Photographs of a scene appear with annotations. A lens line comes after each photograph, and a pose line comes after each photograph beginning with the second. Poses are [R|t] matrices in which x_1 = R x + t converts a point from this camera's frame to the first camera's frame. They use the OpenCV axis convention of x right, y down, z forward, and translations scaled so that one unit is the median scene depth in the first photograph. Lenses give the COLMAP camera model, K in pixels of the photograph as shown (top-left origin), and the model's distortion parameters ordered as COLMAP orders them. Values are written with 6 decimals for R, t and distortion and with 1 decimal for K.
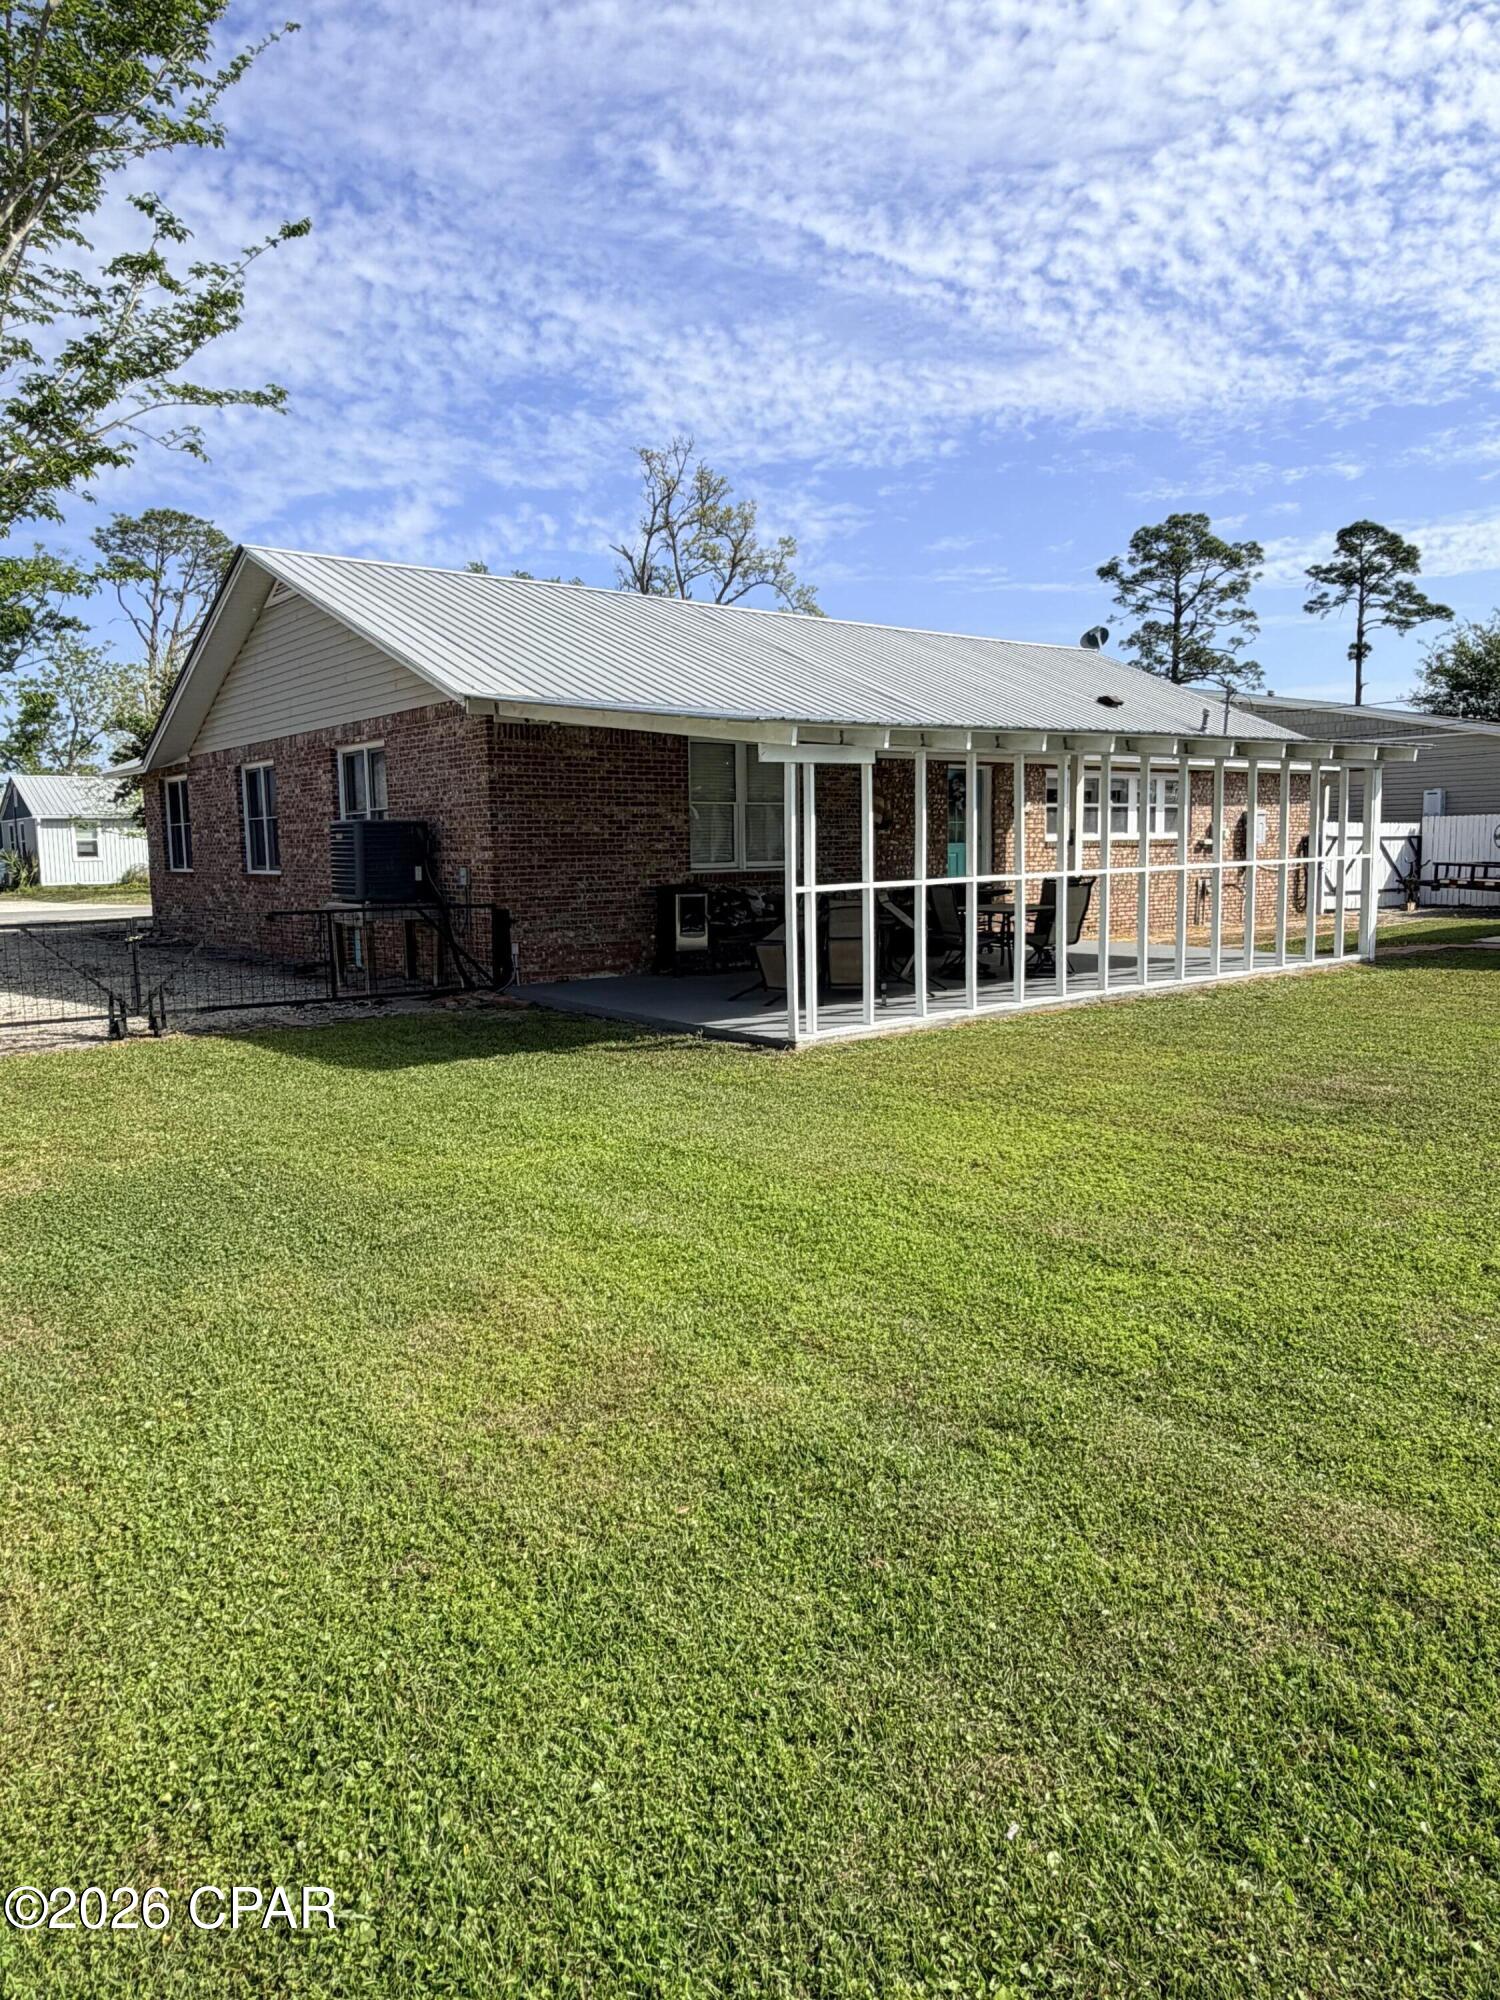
lens RADIAL K [[1313.7, 0, 750.0], [0, 1313.7, 1000.0], [0, 0, 1]] dist [0.004698, -0.001242]
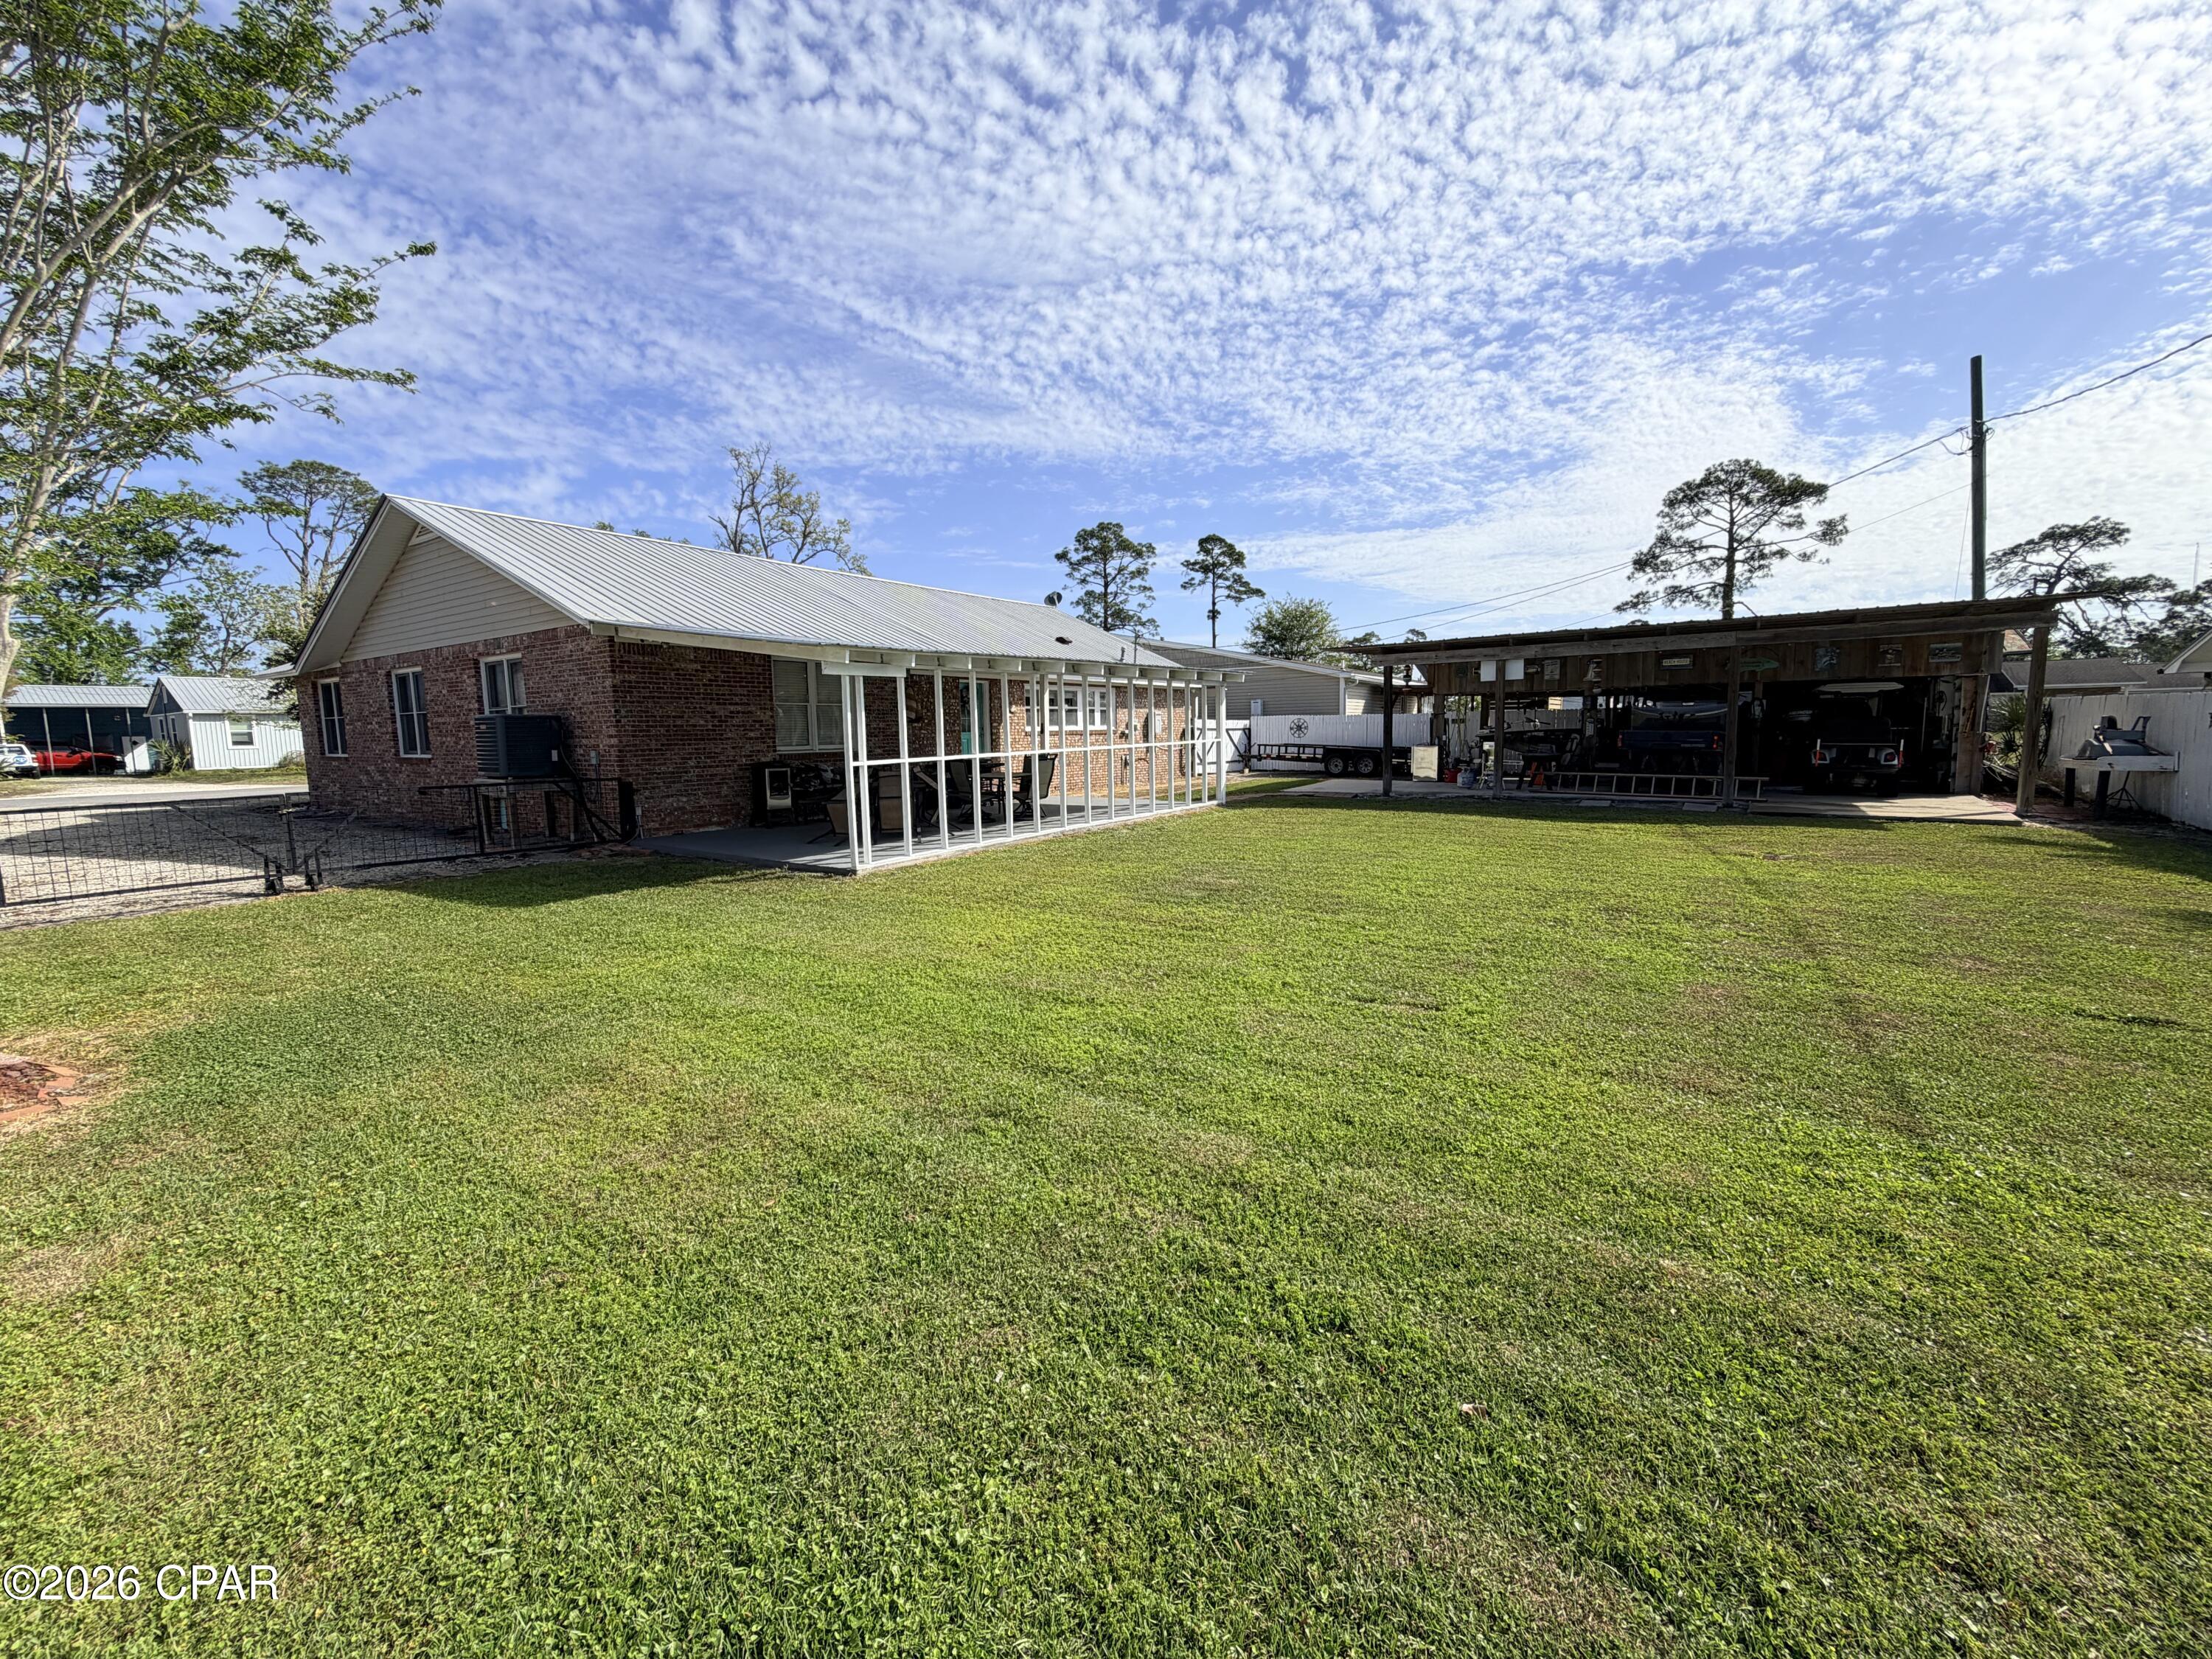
lens RADIAL K [[888.0, 0, 1101.9], [0, 888.0, 829.5], [0, 0, 1]] dist [0.002153, 0.000034]
pose [[0.955034, -0.033352, 0.294614, 0.003916], [0.036576, 0.999316, -0.005438, 0.001582], [-0.294231, 0.015969, 0.955601, -0.002480]]
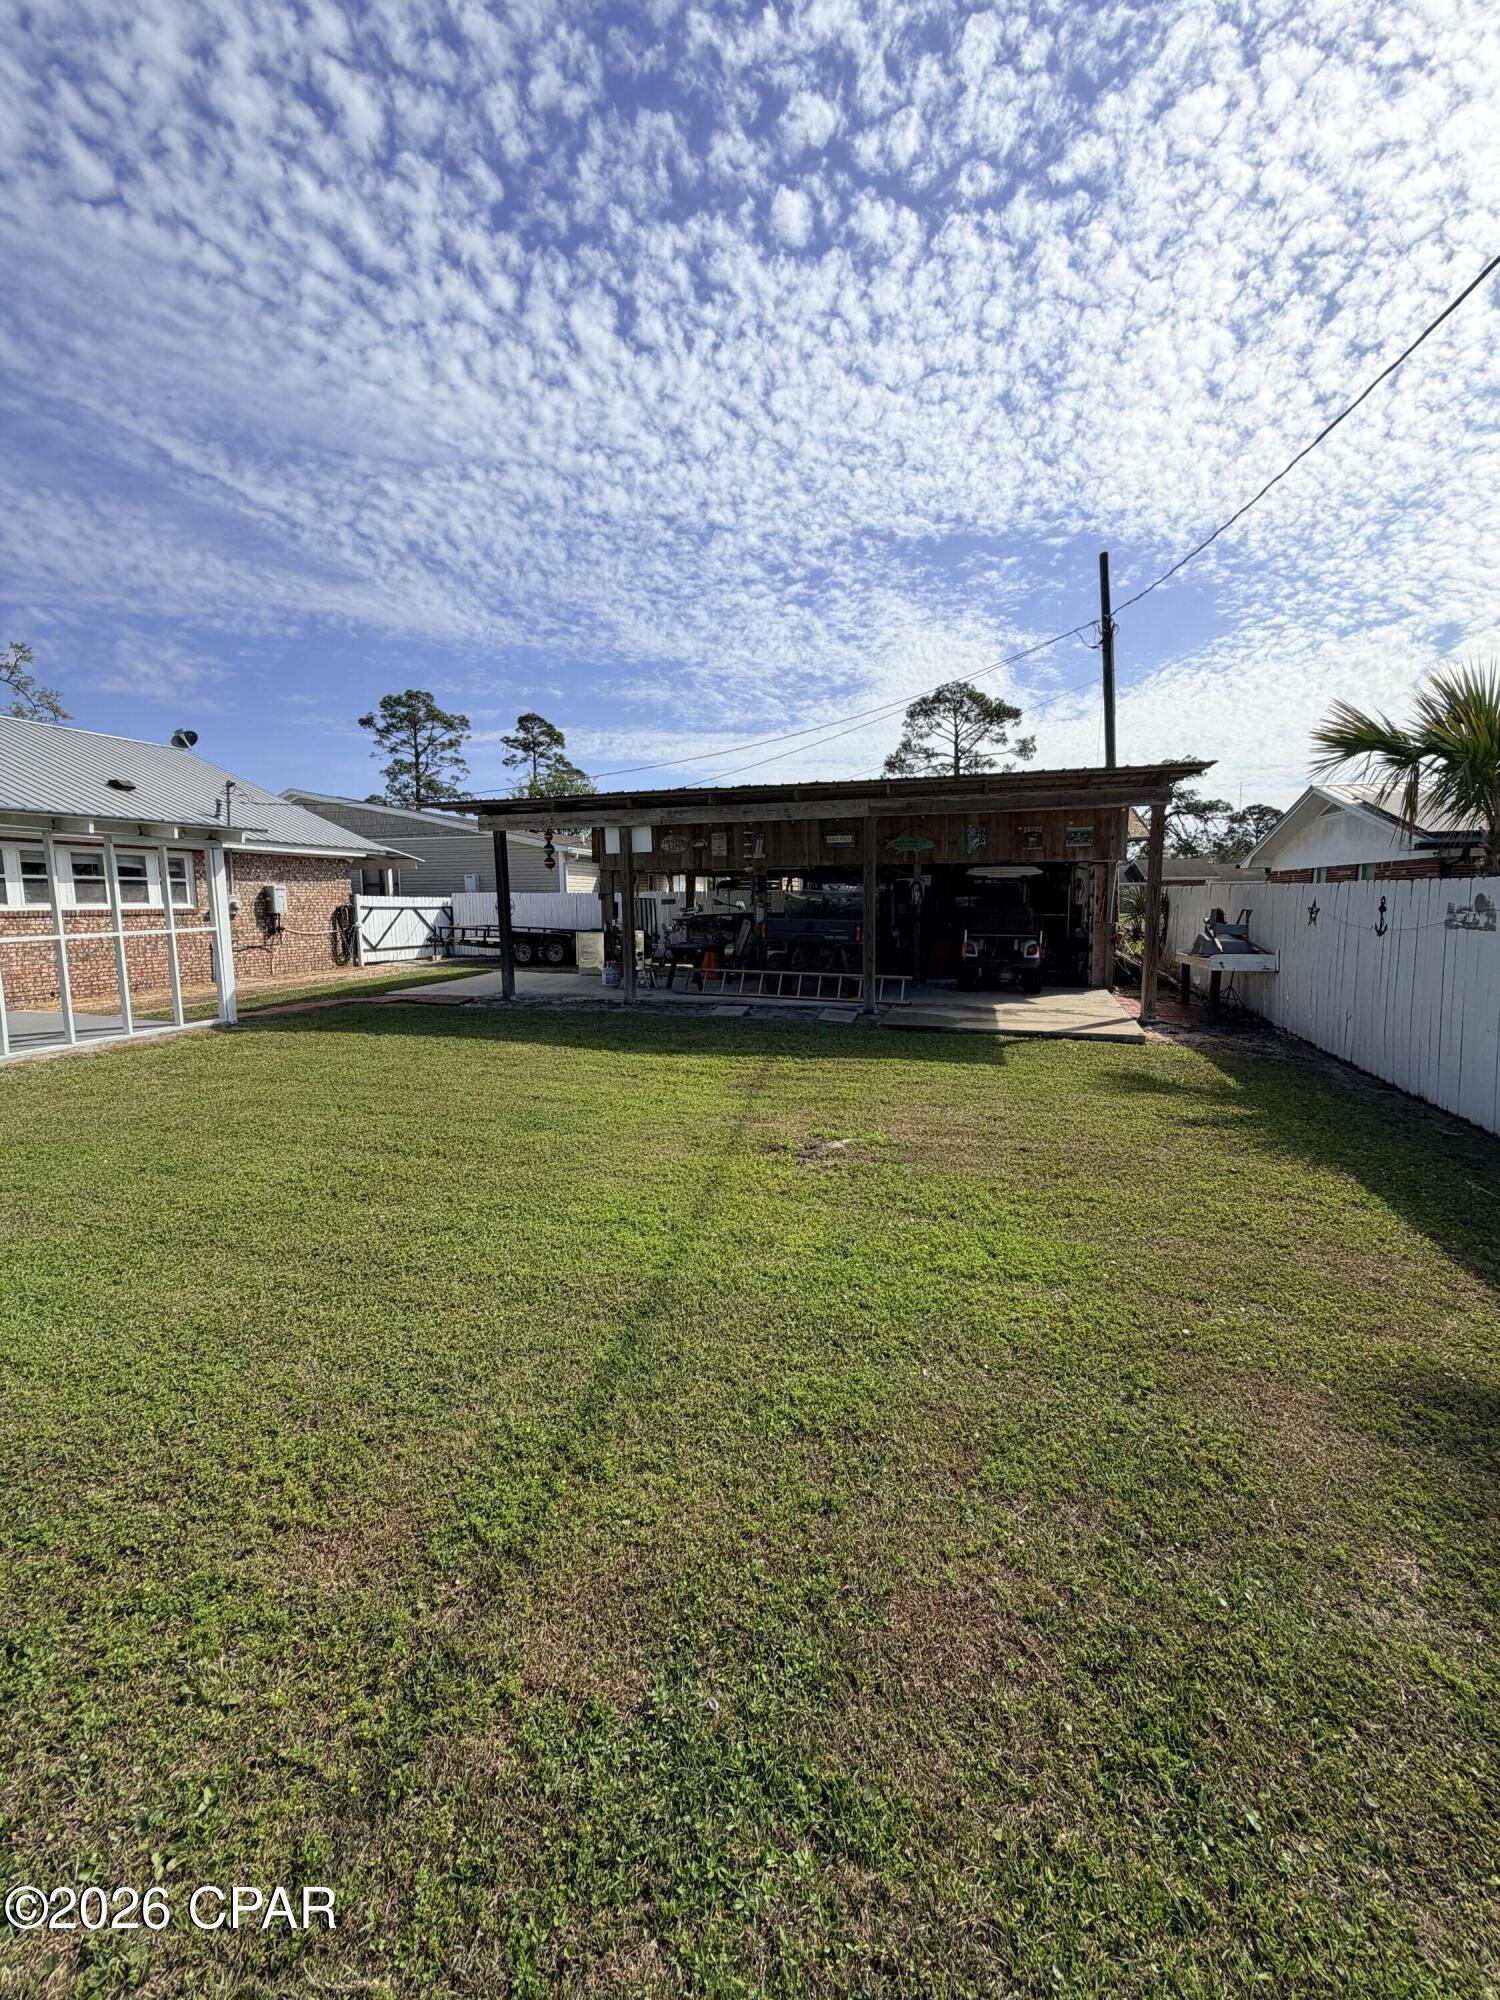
lens RADIAL K [[802.9, 0, 752.7], [0, 802.9, 992.5], [0, 0, 1]] dist [0.002153, 0.000034]
pose [[0.800942, -0.057914, 0.595934, 0.351696], [0.064594, 0.997860, 0.010158, -0.028997], [-0.595247, 0.030358, 0.802969, 0.167553]]
